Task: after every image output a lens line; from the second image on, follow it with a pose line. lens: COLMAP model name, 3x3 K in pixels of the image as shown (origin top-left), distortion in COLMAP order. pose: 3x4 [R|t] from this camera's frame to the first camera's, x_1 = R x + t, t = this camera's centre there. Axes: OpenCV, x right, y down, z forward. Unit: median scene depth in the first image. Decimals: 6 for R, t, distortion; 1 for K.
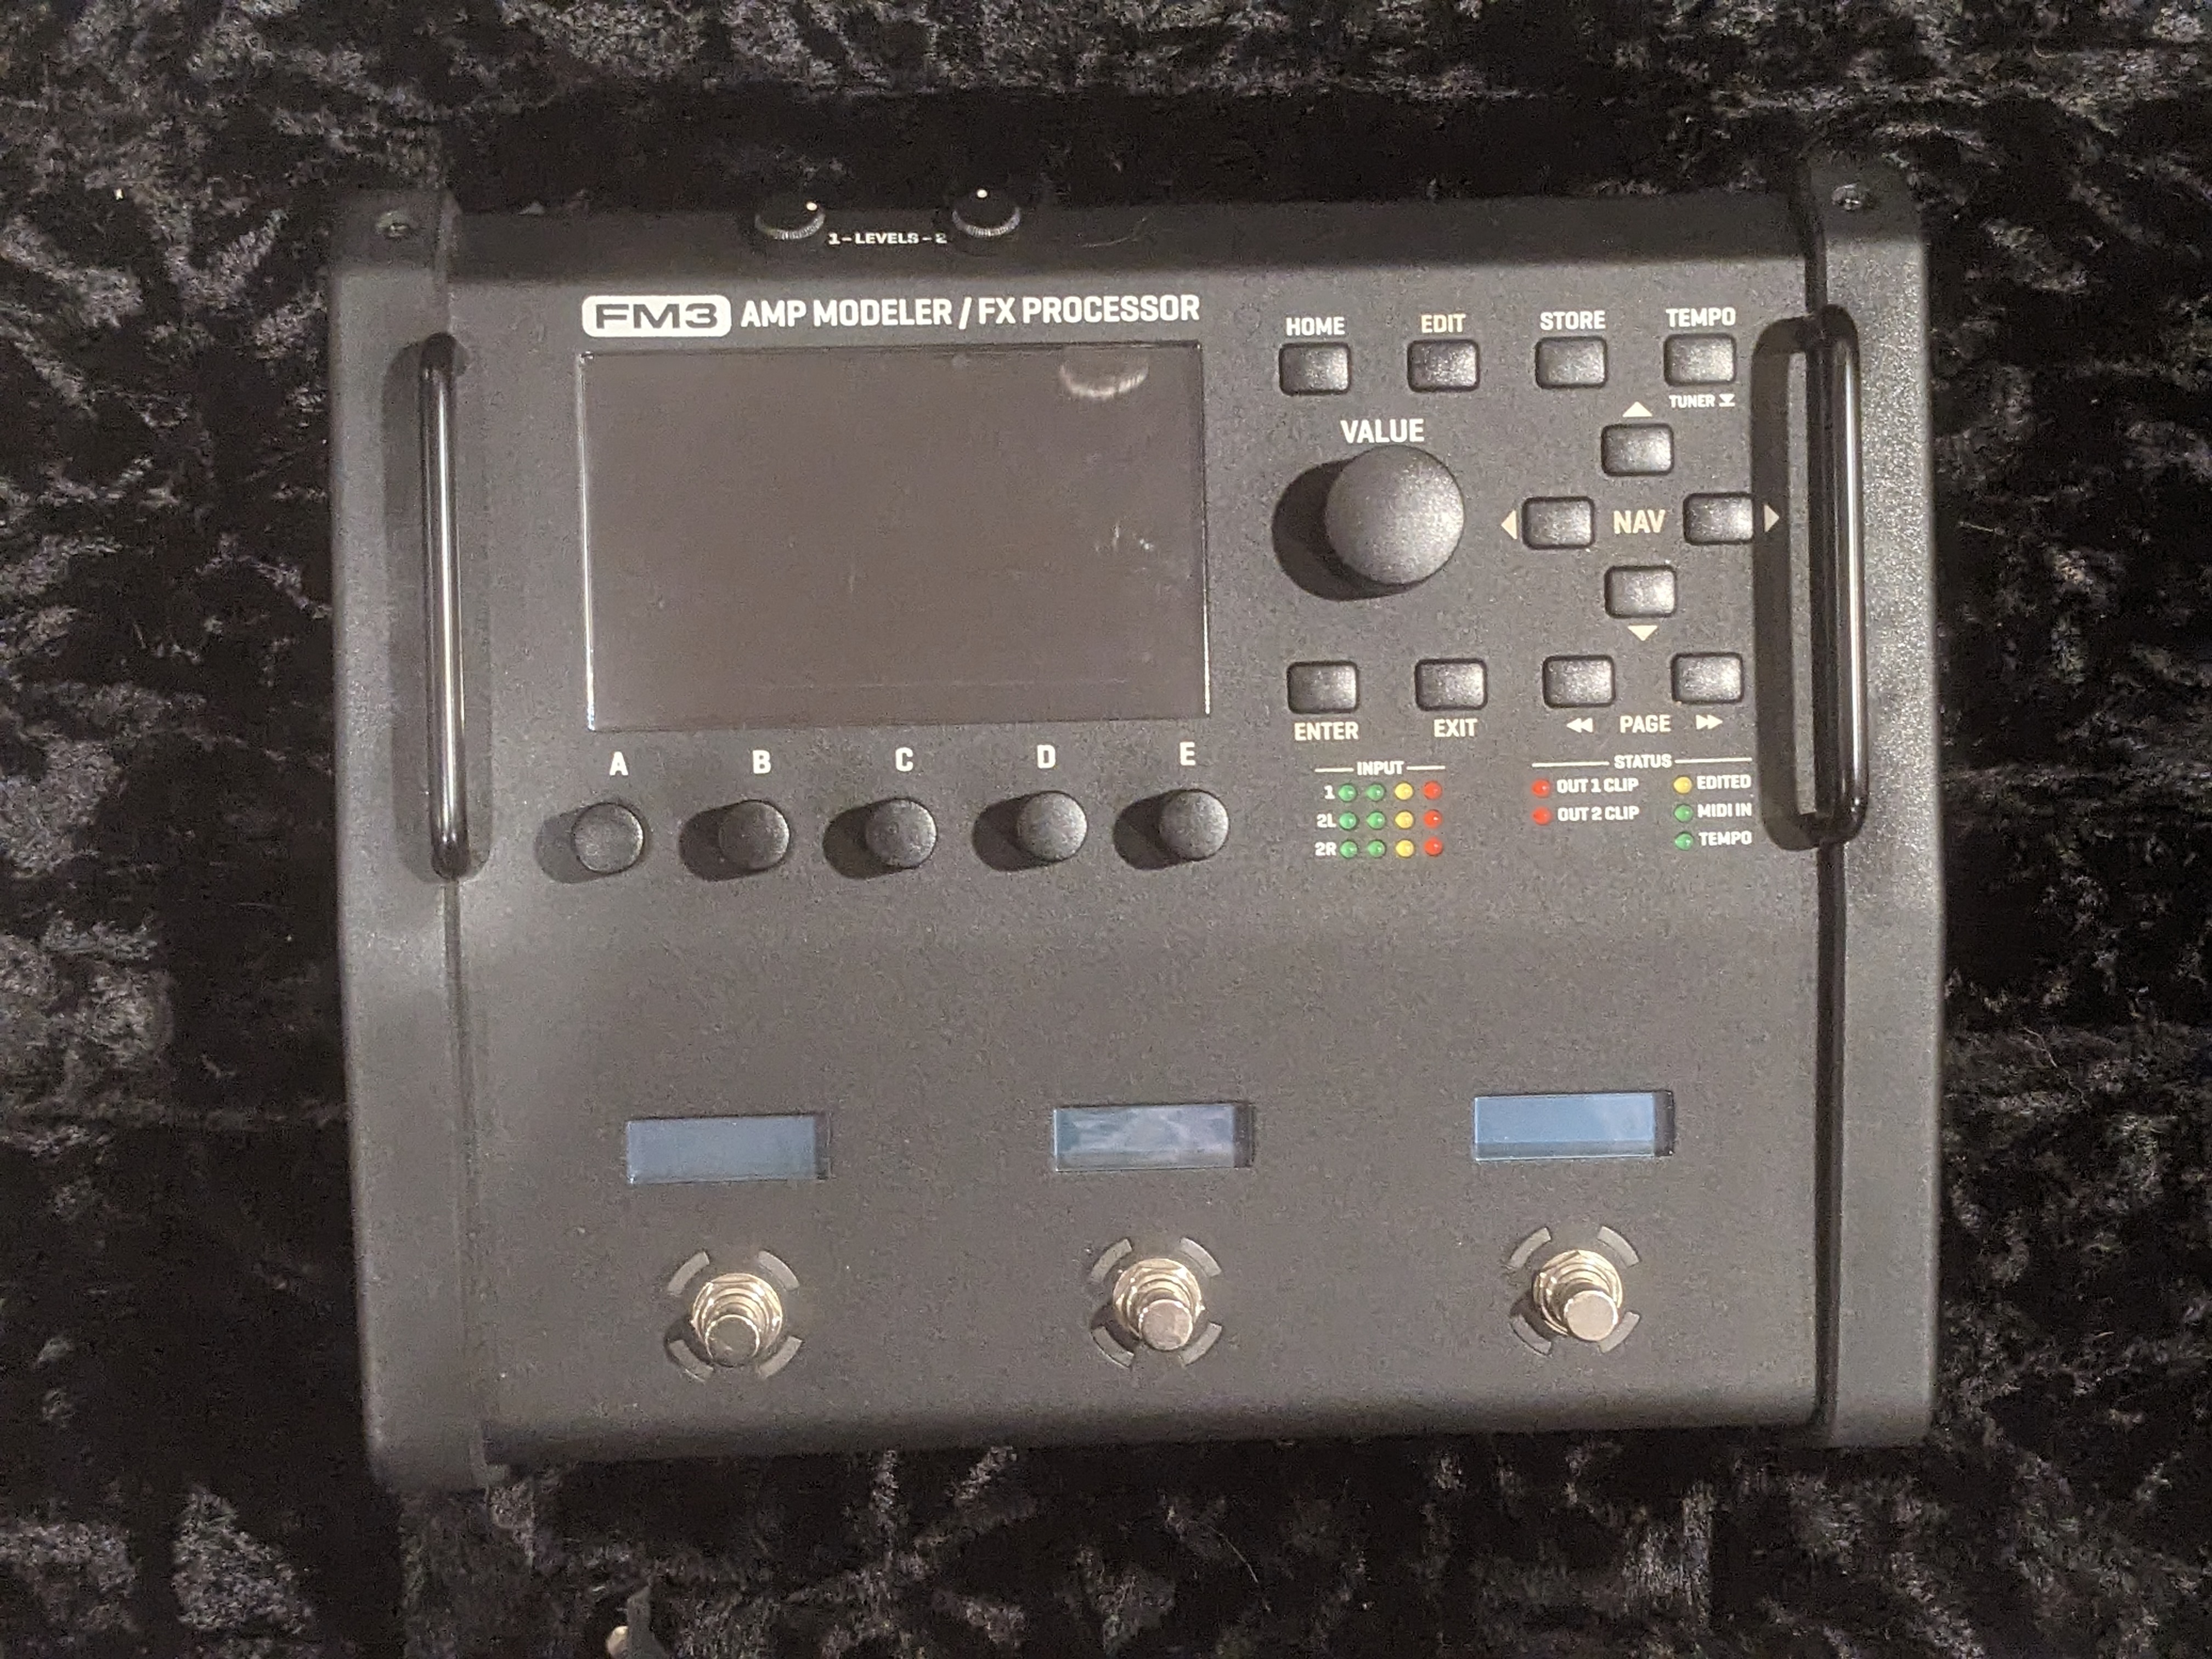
lens RADIAL K [[3685.7, 0, 716.6], [0, 3685.7, 823.7], [0, 0, 1]] dist [0.054254, -0.176400]
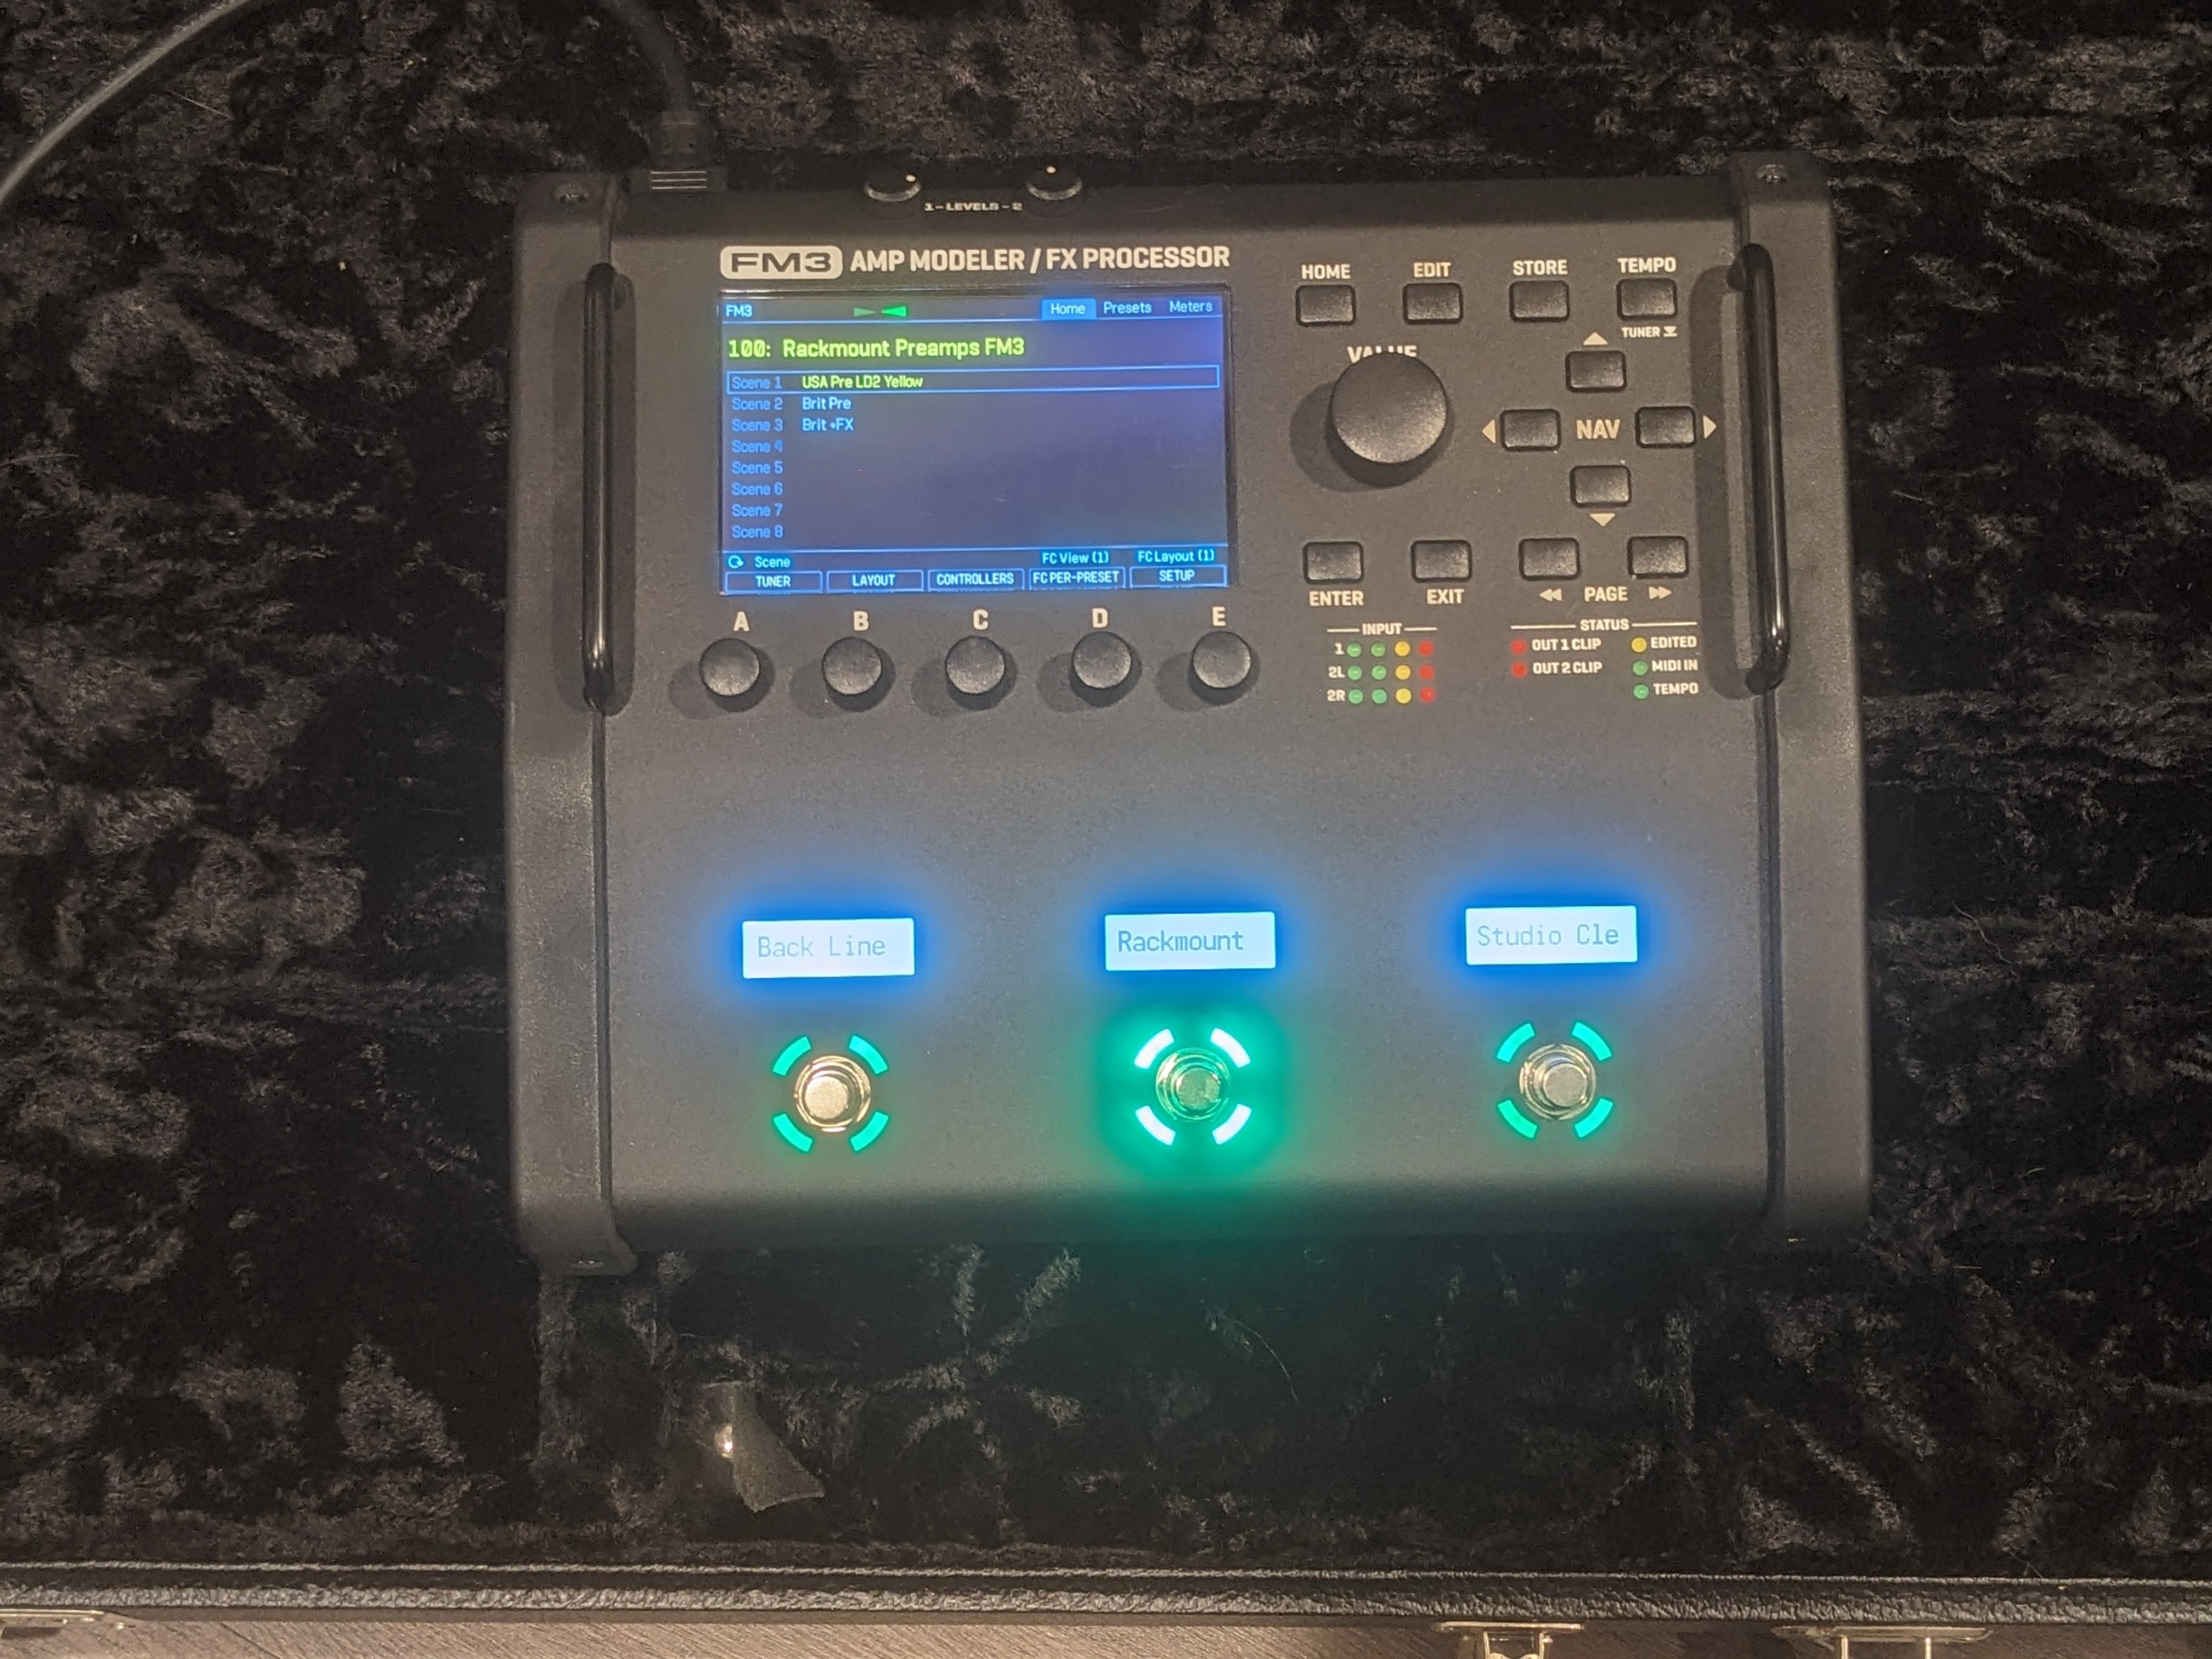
lens RADIAL K [[3685.7, 0, 716.6], [0, 3685.7, 823.7], [0, 0, 1]] dist [0.054254, -0.176400]
pose [[0.998628, 0.016509, -0.049700, 0.025964], [-0.024696, 0.985321, -0.168918, 0.250956], [0.046182, 0.169914, 0.984376, -0.167457]]
